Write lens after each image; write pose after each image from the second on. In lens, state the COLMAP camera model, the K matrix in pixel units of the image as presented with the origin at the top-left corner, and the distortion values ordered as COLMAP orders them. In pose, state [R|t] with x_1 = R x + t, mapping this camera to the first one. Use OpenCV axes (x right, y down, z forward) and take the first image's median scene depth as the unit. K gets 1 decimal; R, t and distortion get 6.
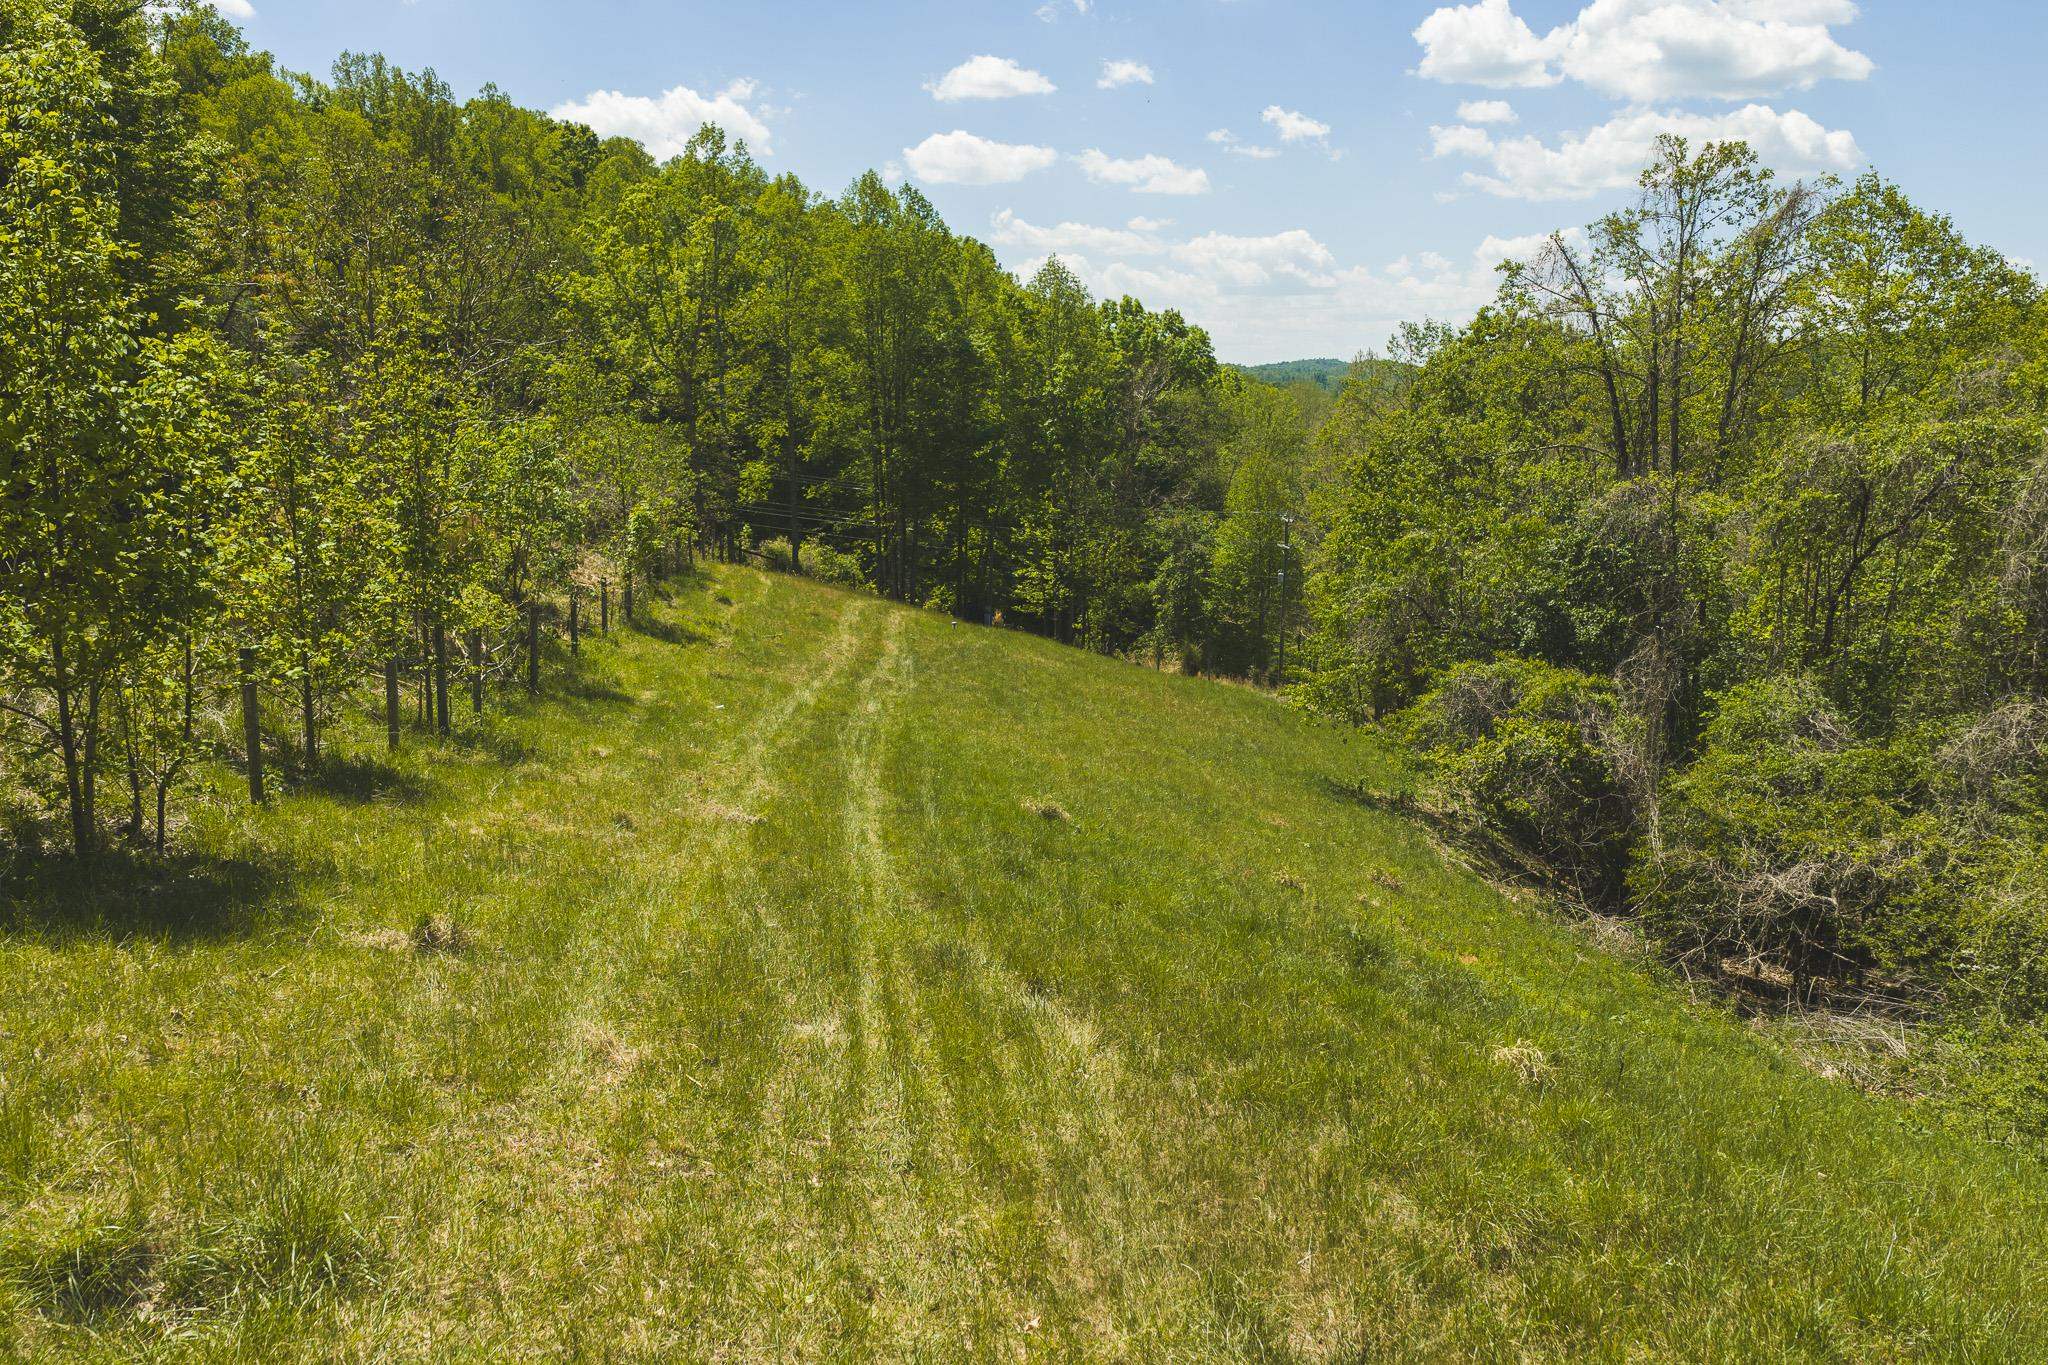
lens RADIAL K [[1687.4, 0, 1024.0], [0, 1687.4, 682.5], [0, 0, 1]] dist [0.007440, -0.015615]
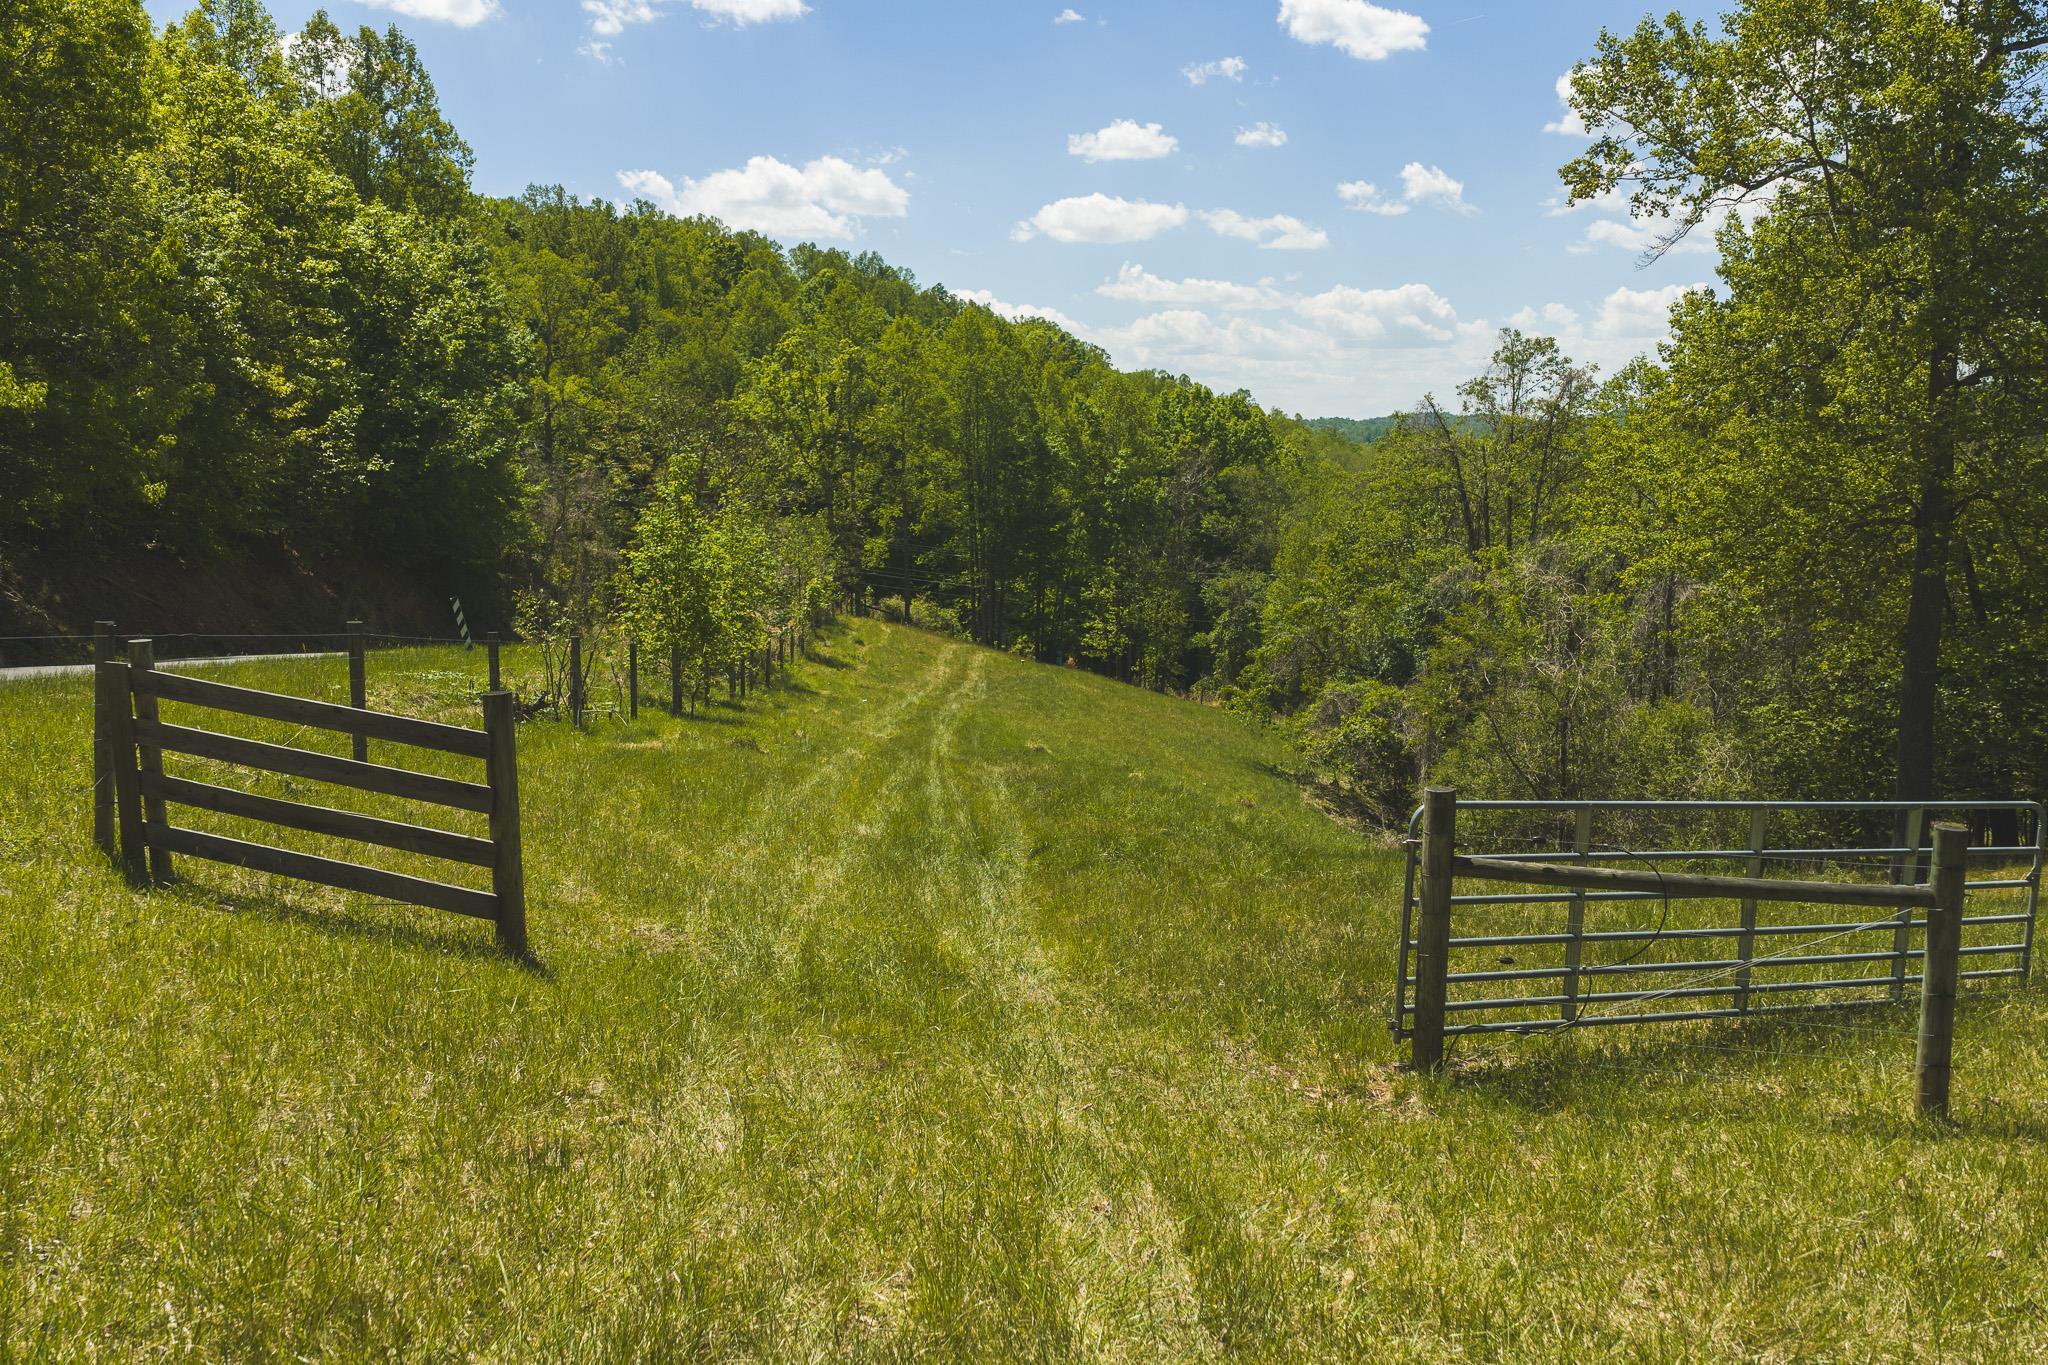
lens RADIAL K [[1689.7, 0, 1043.7], [0, 1689.7, 687.2], [0, 0, 1]] dist [0.016777, -0.016432]
pose [[0.998588, 0.006125, -0.052773, 0.034112], [-0.007604, 0.999583, -0.027870, 0.017159], [0.052580, 0.028231, 0.998218, -0.259500]]
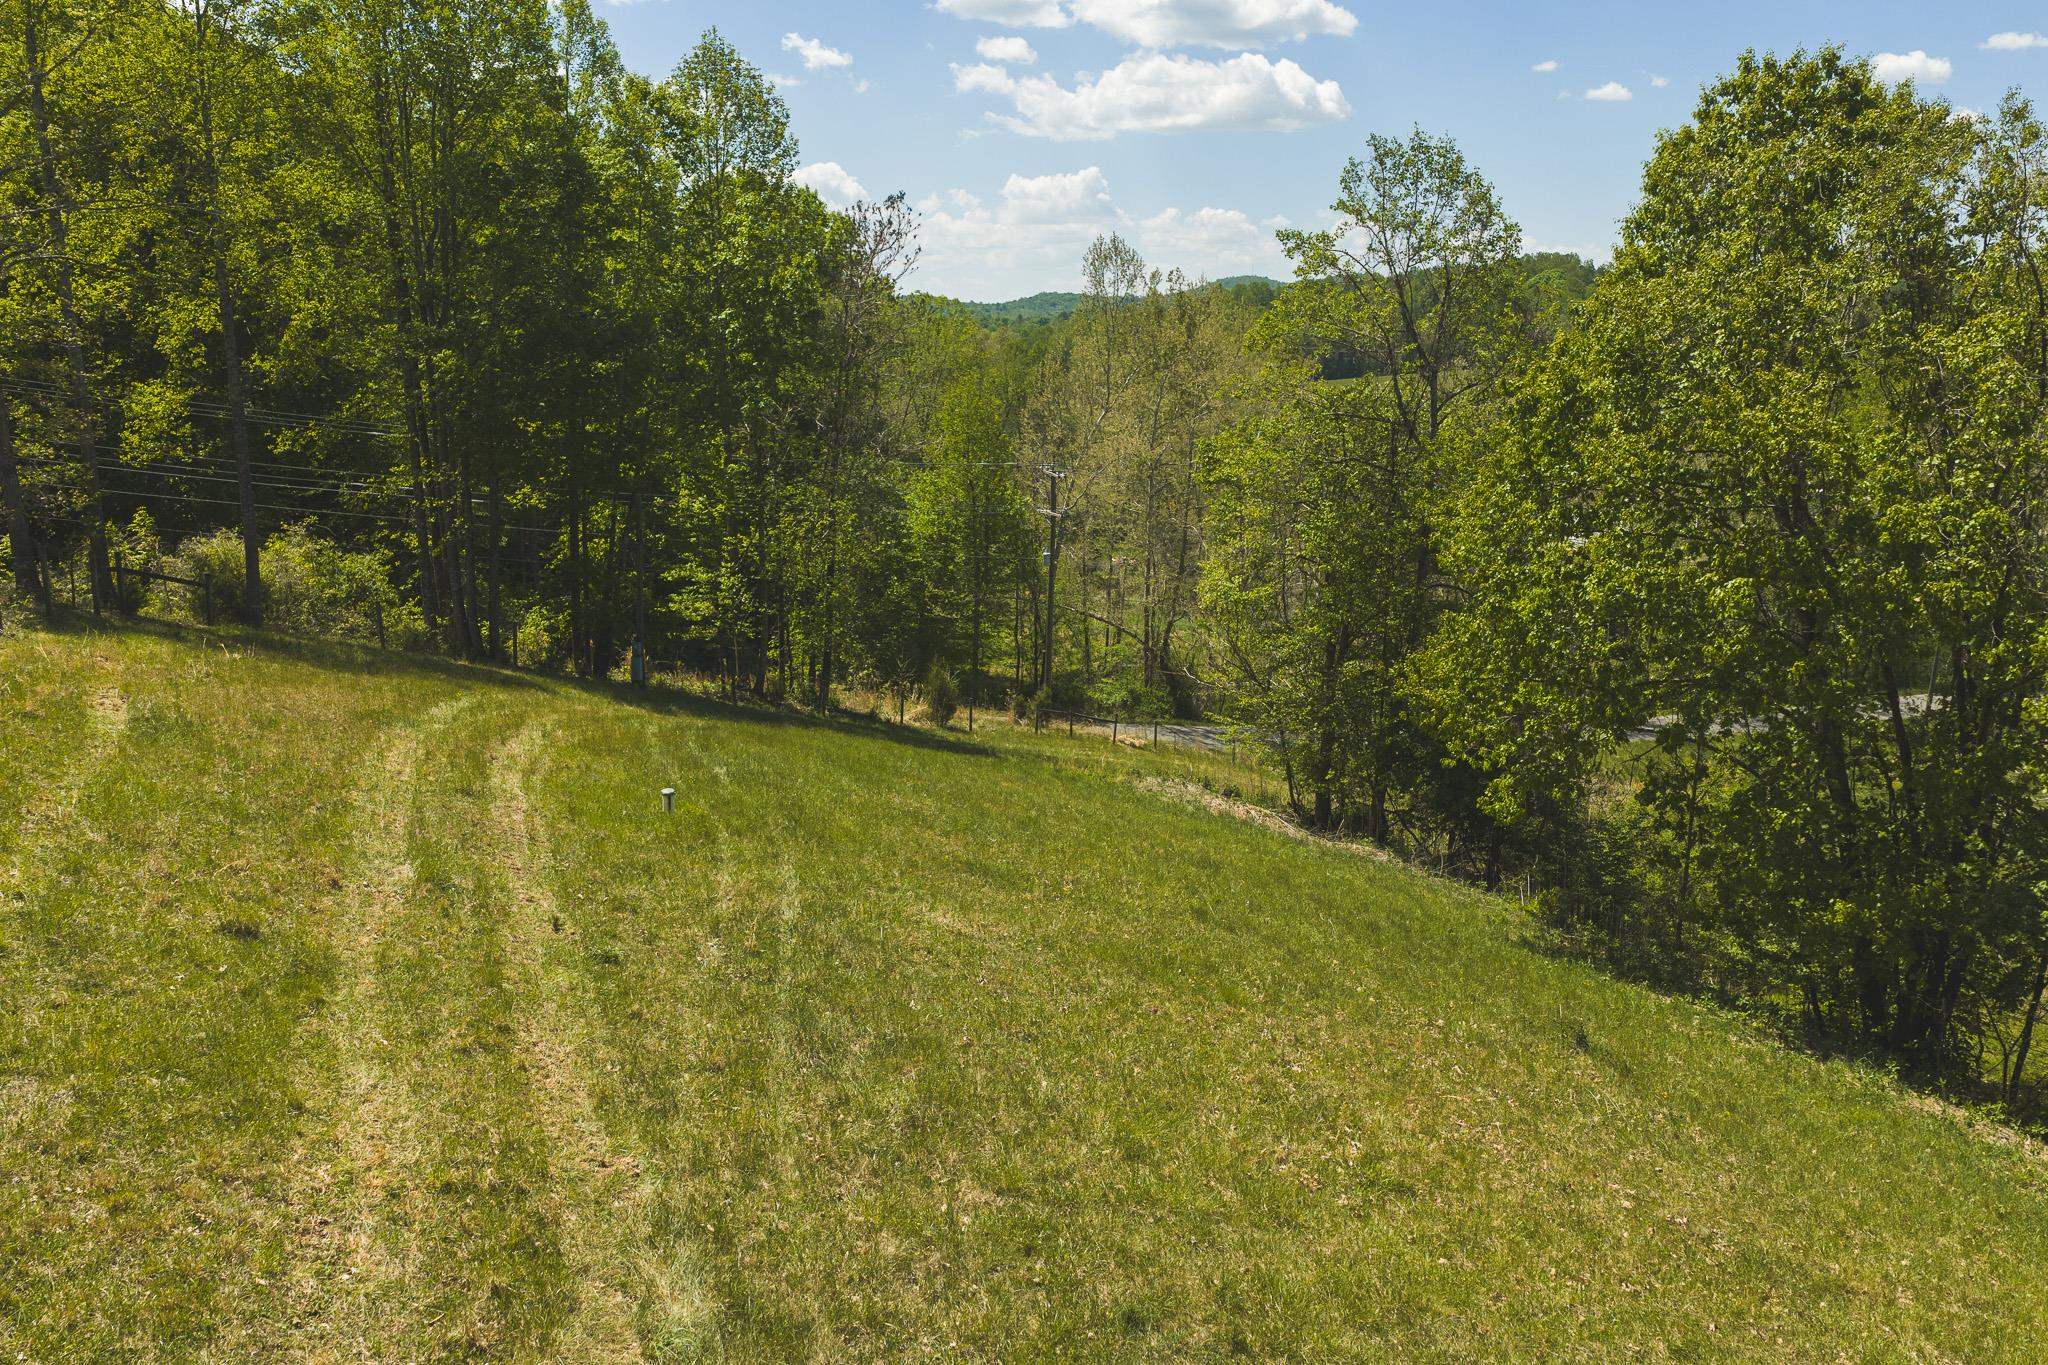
lens RADIAL K [[1719.0, 0, 1024.0], [0, 1719.0, 682.5], [0, 0, 1]] dist [0.039760, 0.002077]
pose [[0.965958, -0.048182, 0.254172, -0.043827], [0.039648, 0.998468, 0.038596, -0.049758], [-0.255642, -0.027205, 0.966389, 0.418804]]
